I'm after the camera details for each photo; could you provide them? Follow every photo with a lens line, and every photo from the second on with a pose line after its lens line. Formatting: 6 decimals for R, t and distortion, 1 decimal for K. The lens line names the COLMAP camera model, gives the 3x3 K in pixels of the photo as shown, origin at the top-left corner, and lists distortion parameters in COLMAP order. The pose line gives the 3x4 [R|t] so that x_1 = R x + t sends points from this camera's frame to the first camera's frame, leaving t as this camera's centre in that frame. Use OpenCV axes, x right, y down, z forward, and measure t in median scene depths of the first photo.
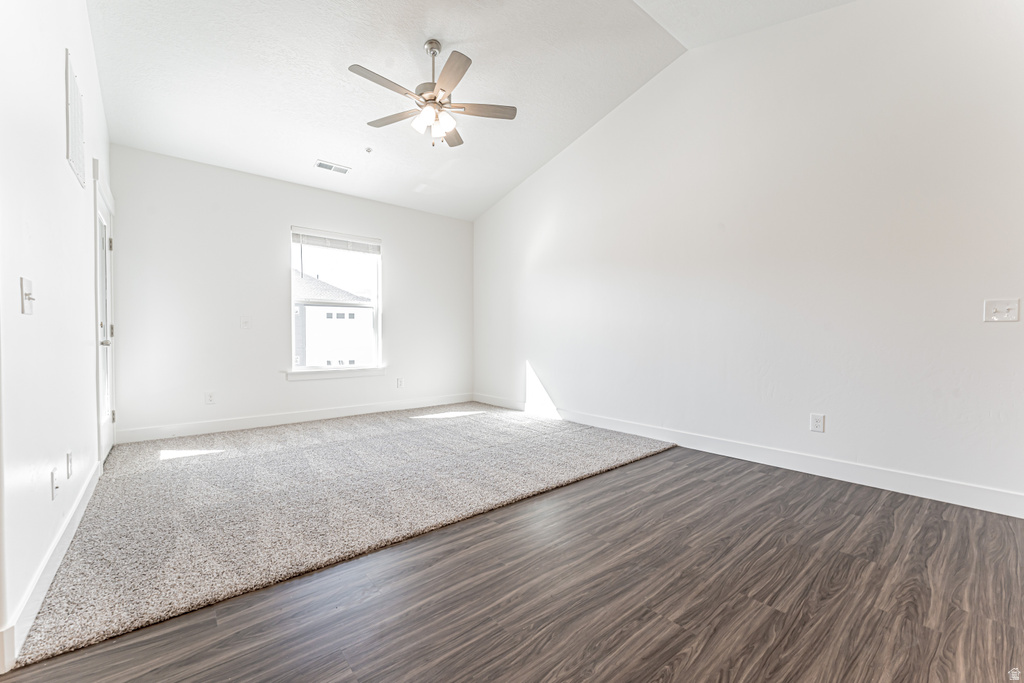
lens RADIAL K [[408.7, 0, 510.0], [0, 408.7, 340.4], [0, 0, 1]] dist [0.000160, -0.000062]
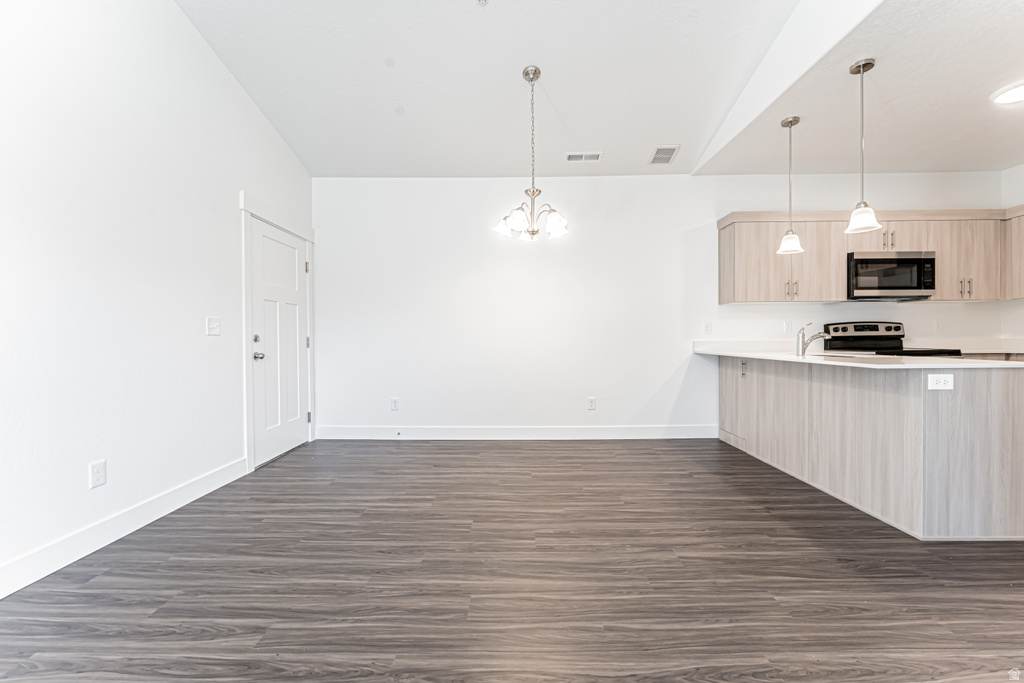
lens RADIAL K [[434.0, 0, 506.7], [0, 434.0, 338.8], [0, 0, 1]] dist [0.003238, 0.000239]
pose [[-0.759934, 0.001217, 0.649999, -0.427777], [0.011045, 0.999878, 0.011041, -0.050225], [-0.649907, 0.015570, -0.759855, 1.746872]]
